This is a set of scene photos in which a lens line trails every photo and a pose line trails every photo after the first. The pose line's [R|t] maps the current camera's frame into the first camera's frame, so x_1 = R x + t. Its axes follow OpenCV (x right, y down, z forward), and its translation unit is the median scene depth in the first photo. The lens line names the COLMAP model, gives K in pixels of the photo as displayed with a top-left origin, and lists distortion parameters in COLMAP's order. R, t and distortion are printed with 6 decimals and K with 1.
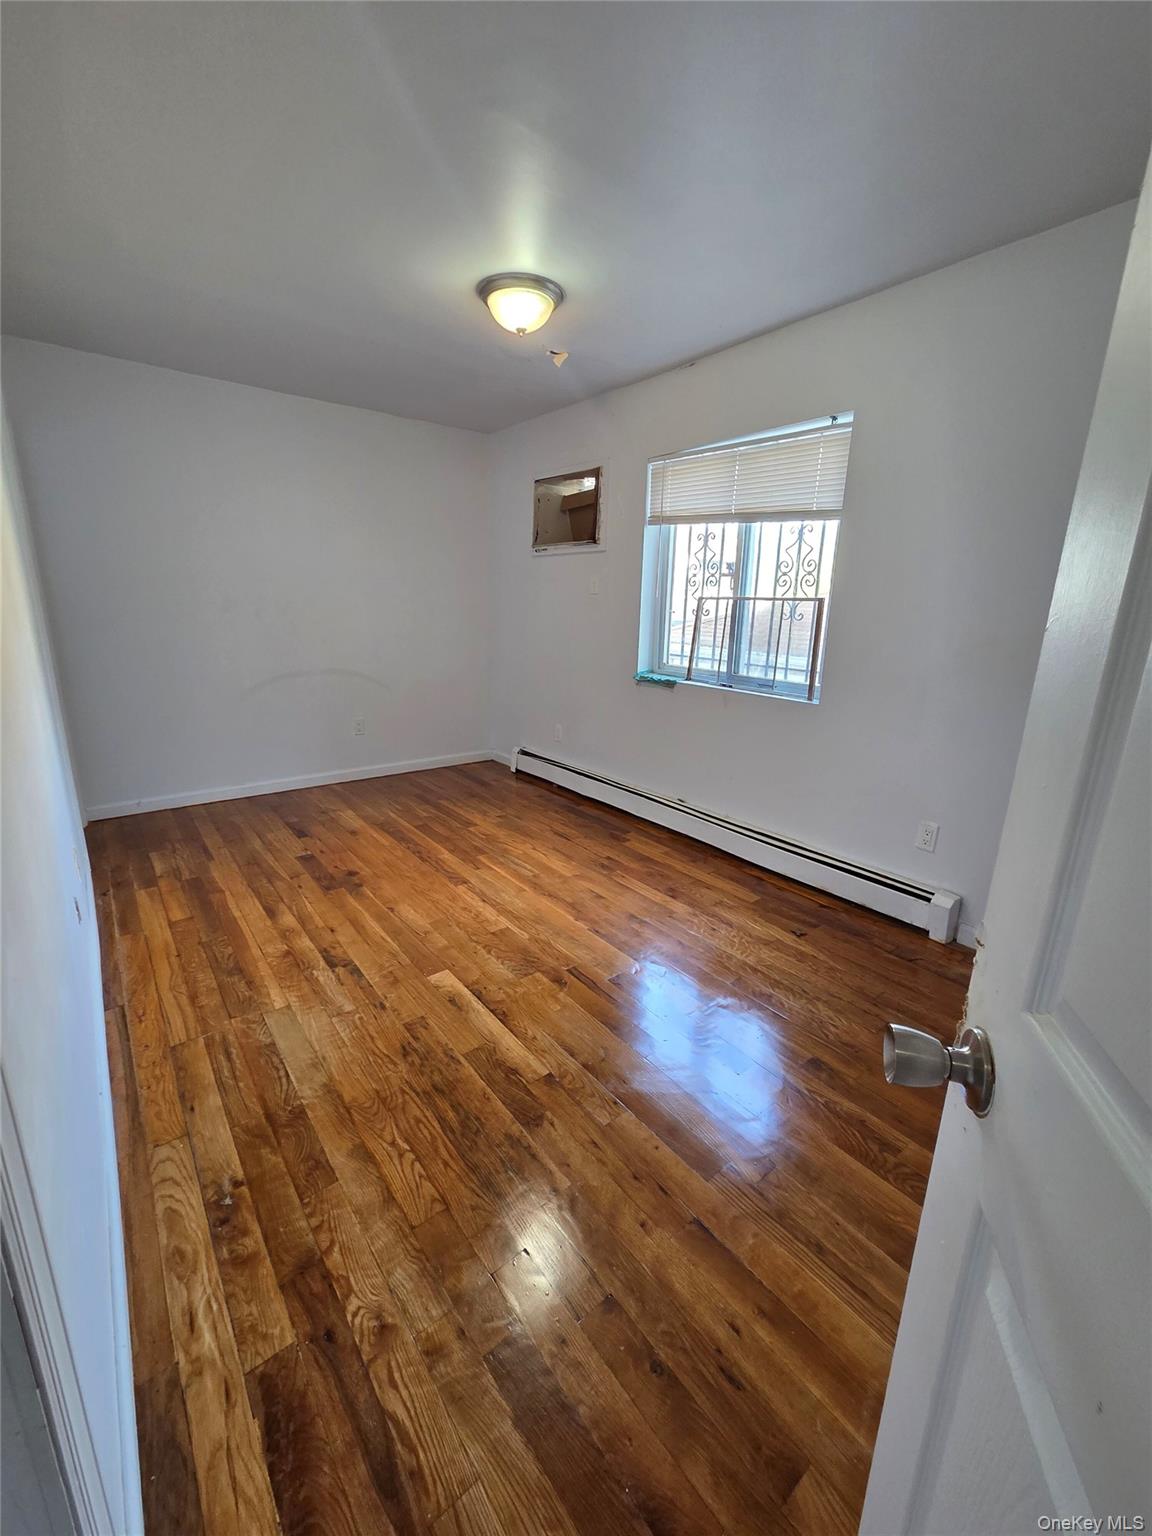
lens RADIAL K [[627.0, 0, 576.0], [0, 627.0, 768.0], [0, 0, 1]] dist [0.003599, -0.000227]
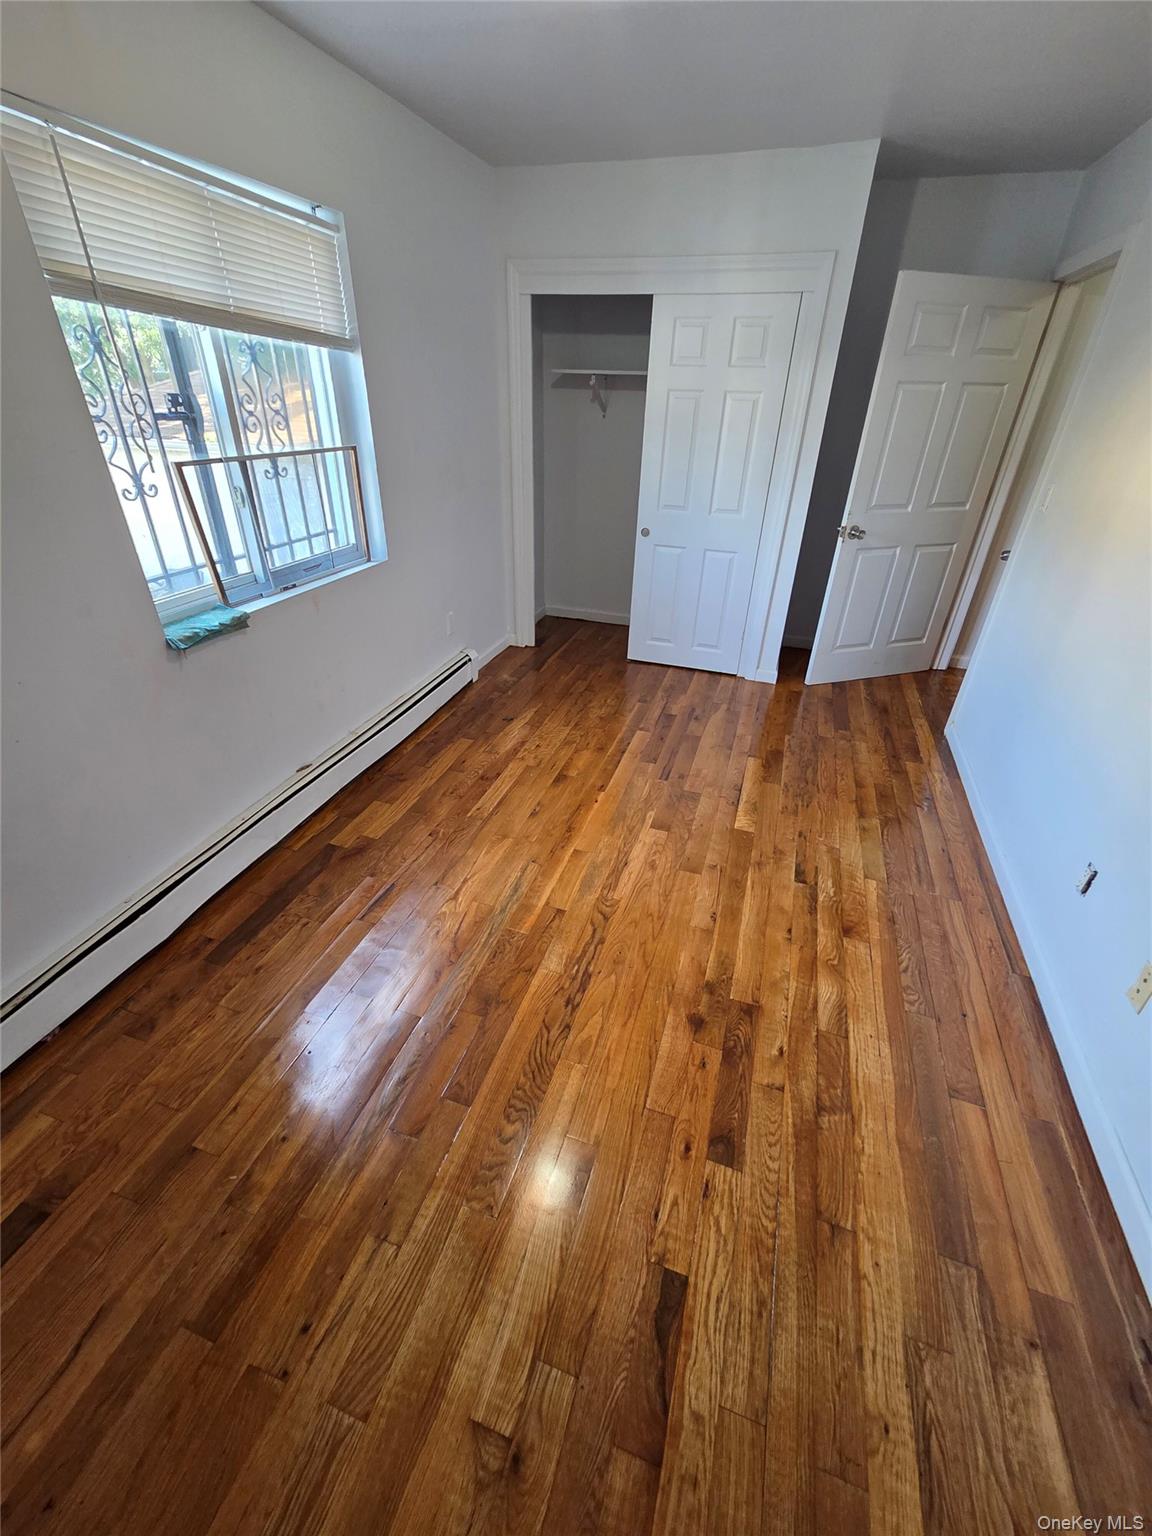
lens RADIAL K [[627.0, 0, 576.0], [0, 627.0, 768.0], [0, 0, 1]] dist [0.003599, -0.000227]
pose [[-0.551605, -0.463819, 0.693256, -0.636872], [0.181458, 0.744503, 0.642486, -0.447752], [-0.814129, 0.480195, -0.326508, 1.252903]]
